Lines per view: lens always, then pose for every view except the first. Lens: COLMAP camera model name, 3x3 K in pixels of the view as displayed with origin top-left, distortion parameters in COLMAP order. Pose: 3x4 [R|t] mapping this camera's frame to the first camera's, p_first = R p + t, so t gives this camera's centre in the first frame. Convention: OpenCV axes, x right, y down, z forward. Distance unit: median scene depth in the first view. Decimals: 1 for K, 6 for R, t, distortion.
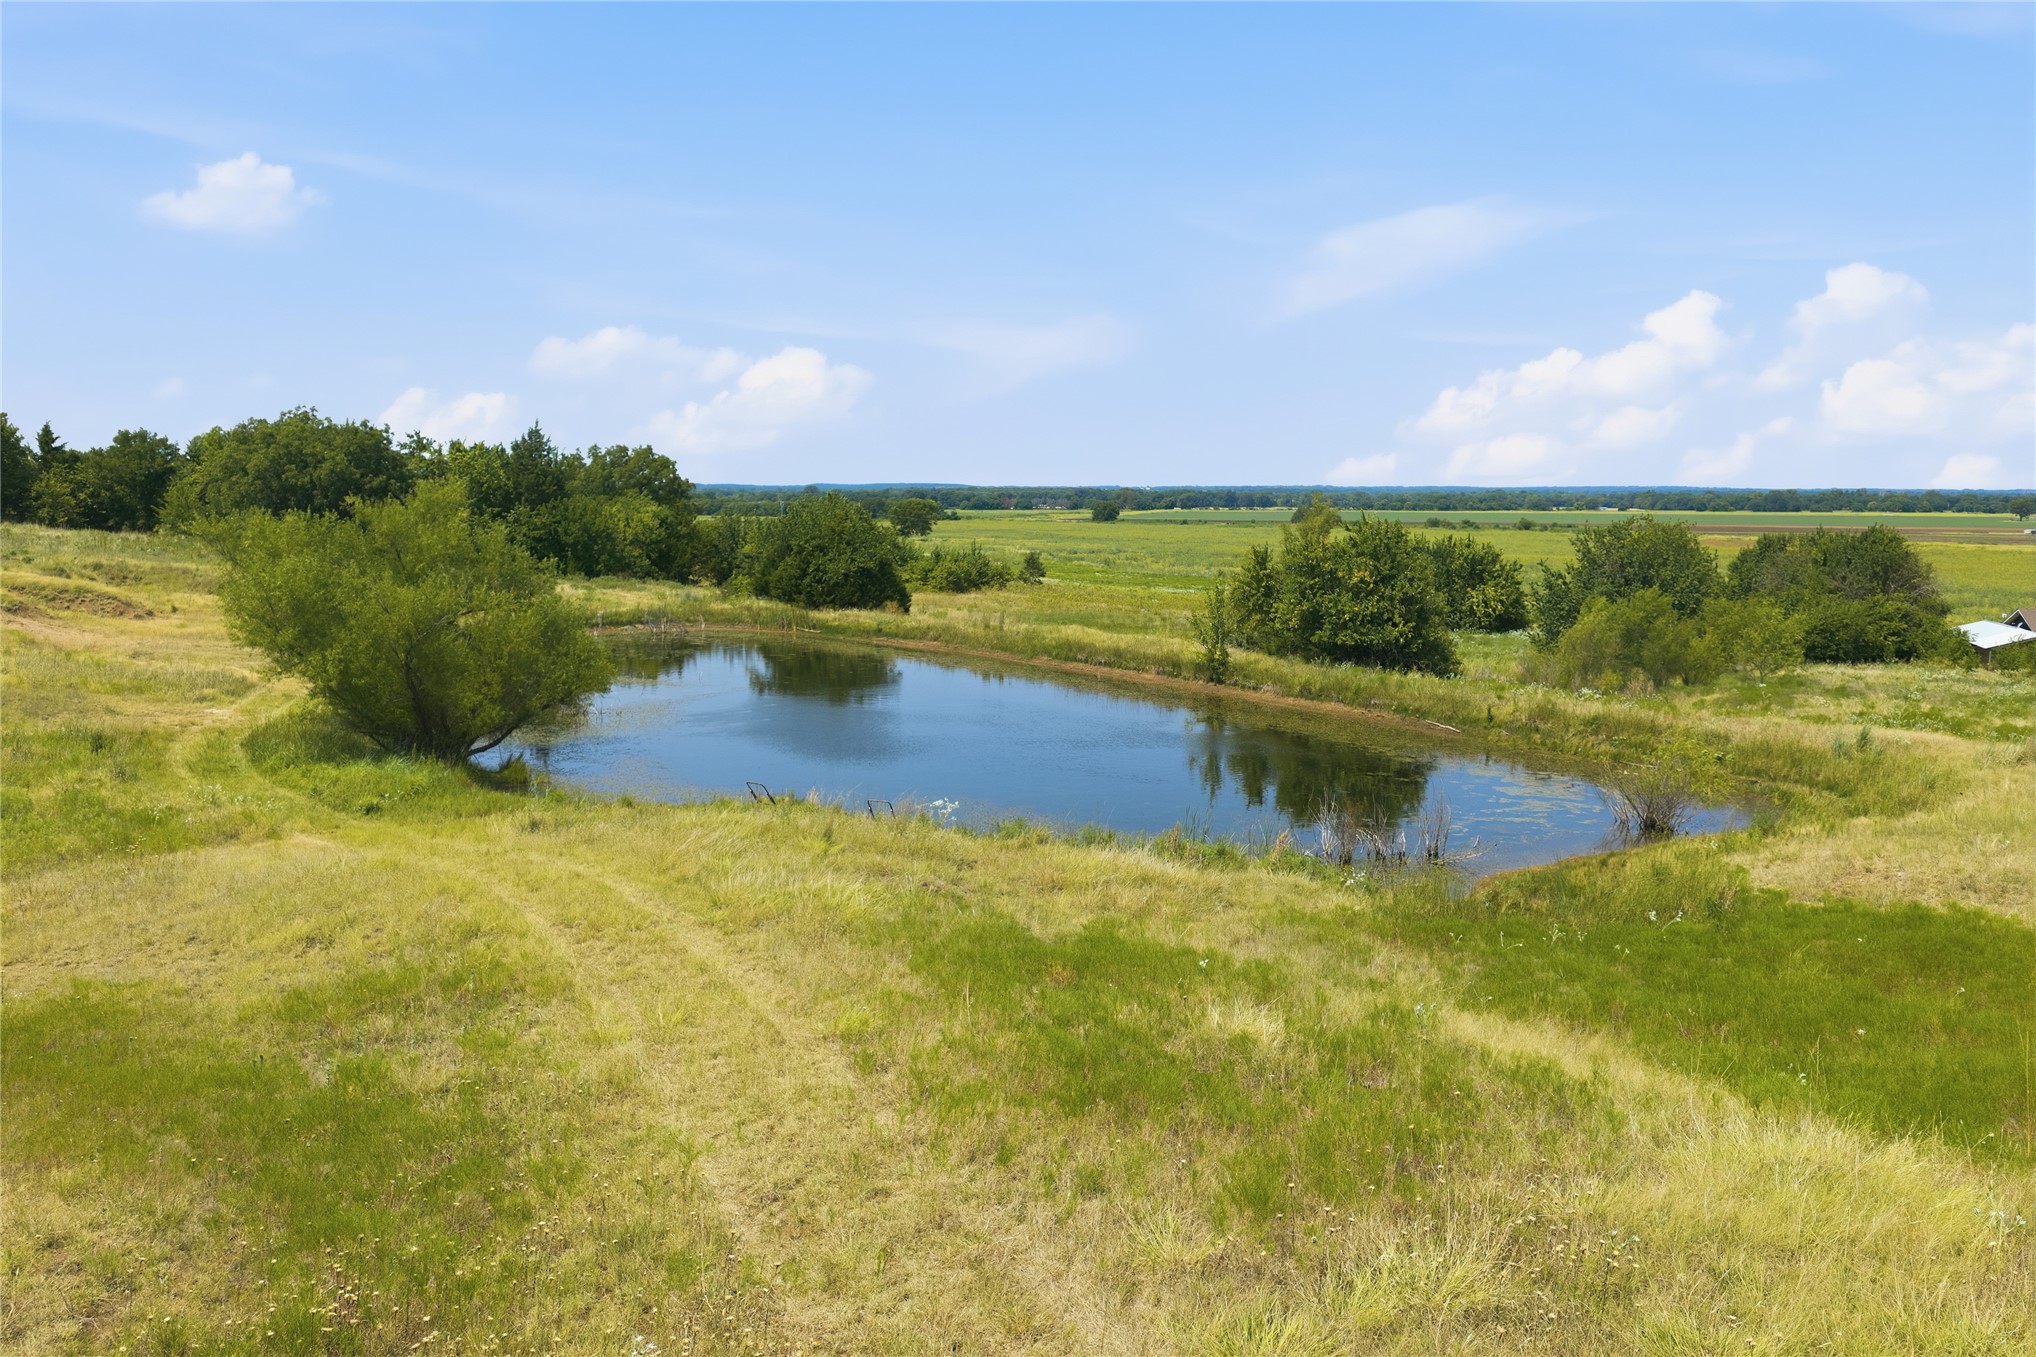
lens RADIAL K [[1589.7, 0, 1018.0], [0, 1589.7, 678.5], [0, 0, 1]] dist [0.006925, 0.003602]
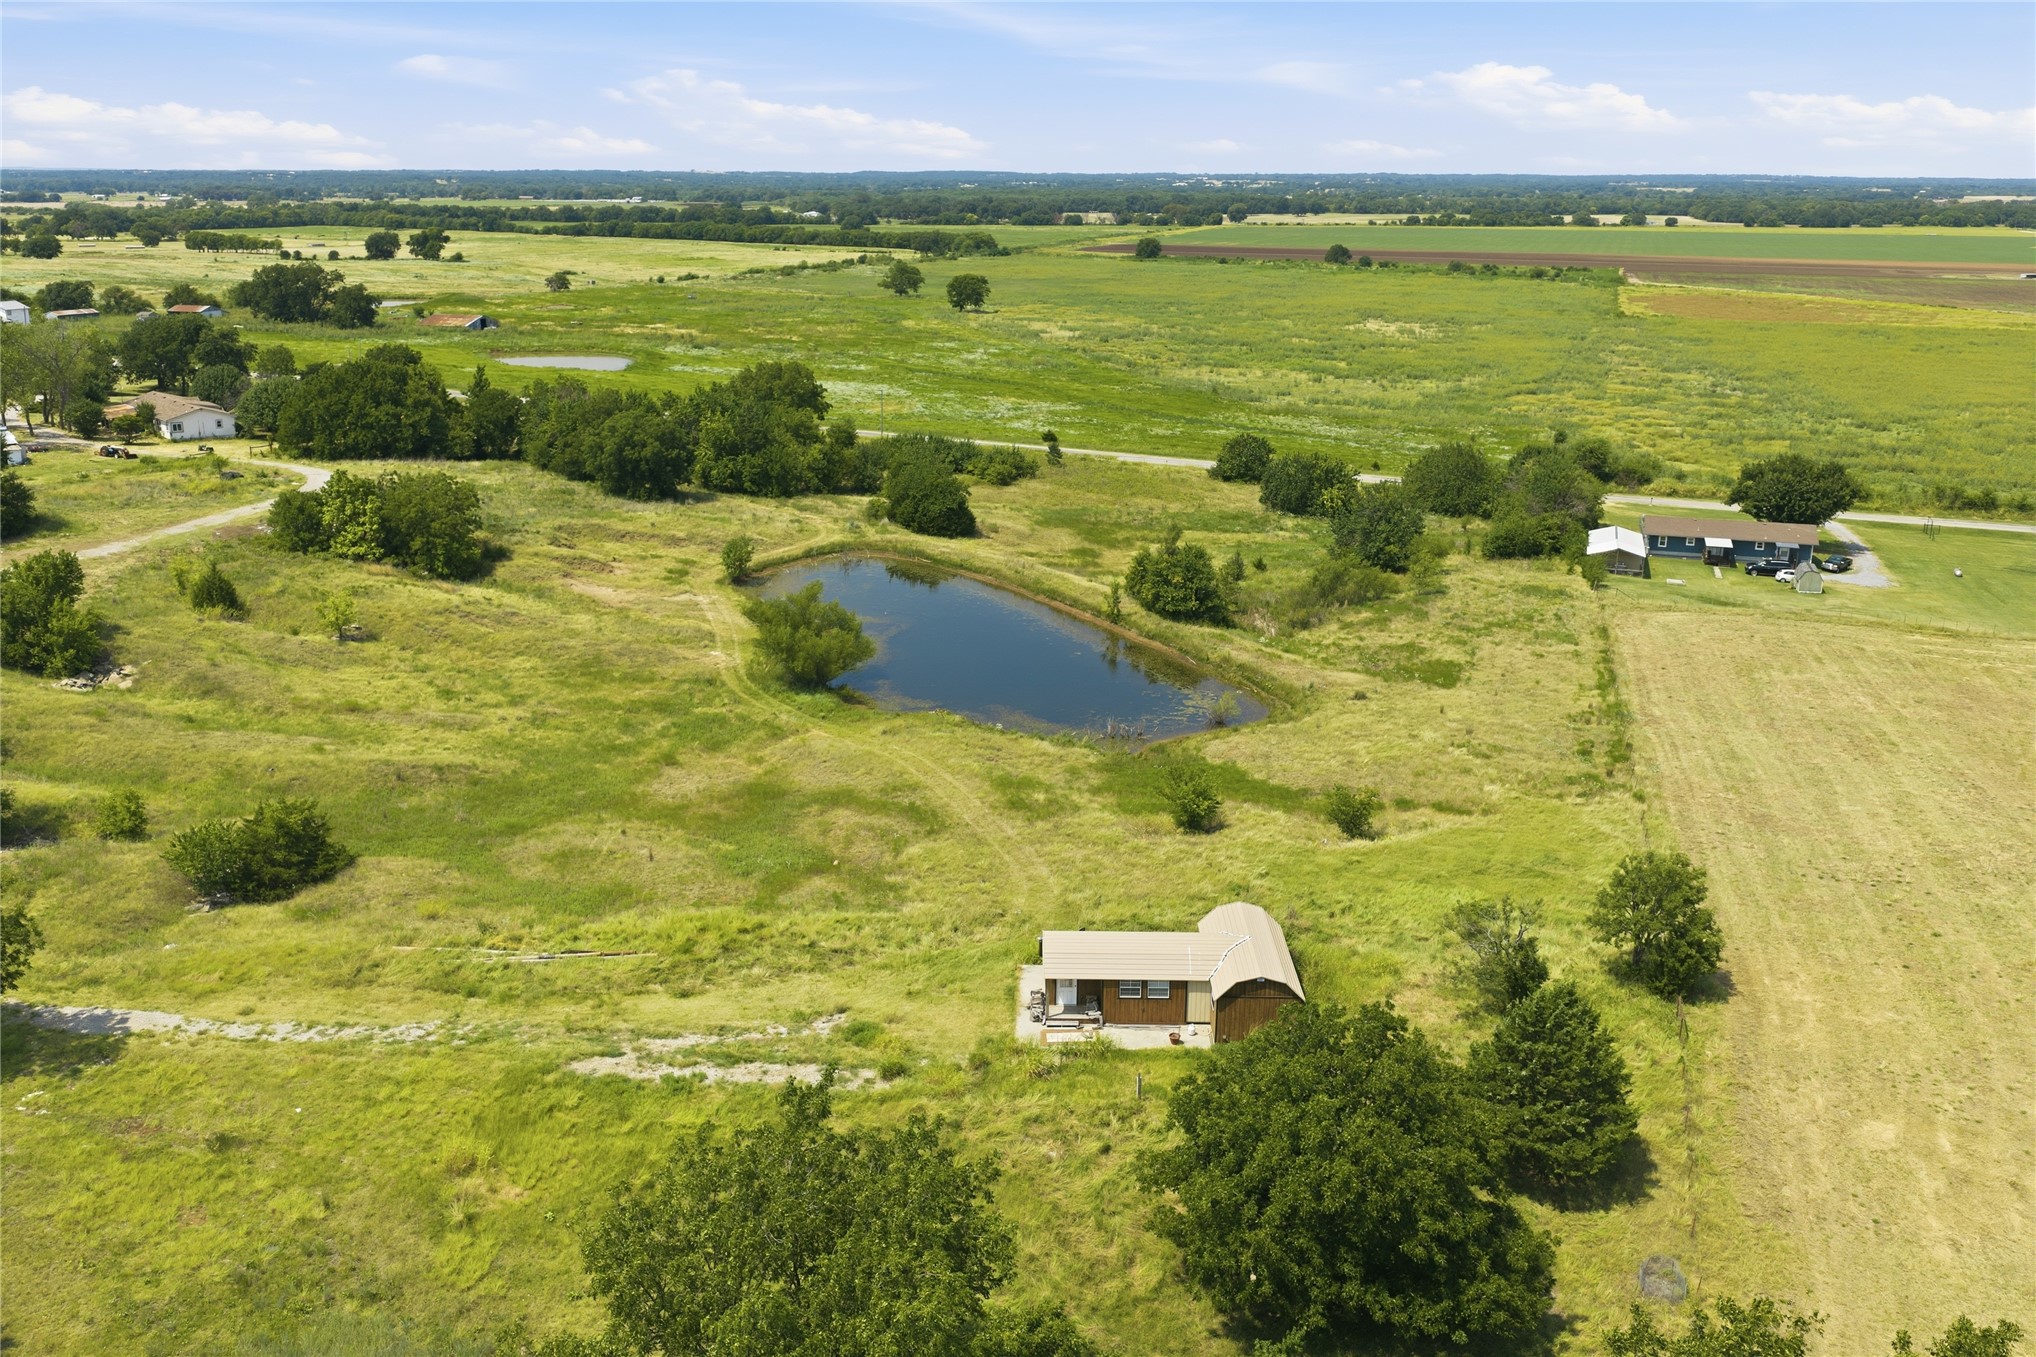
lens RADIAL K [[1589.7, 0, 1018.0], [0, 1589.7, 678.5], [0, 0, 1]] dist [0.006925, 0.003602]
pose [[0.999467, 0.007881, -0.031668, 0.059549], [-0.001689, 0.981591, 0.190990, -0.356809], [0.032590, -0.190835, 0.981081, -1.258371]]
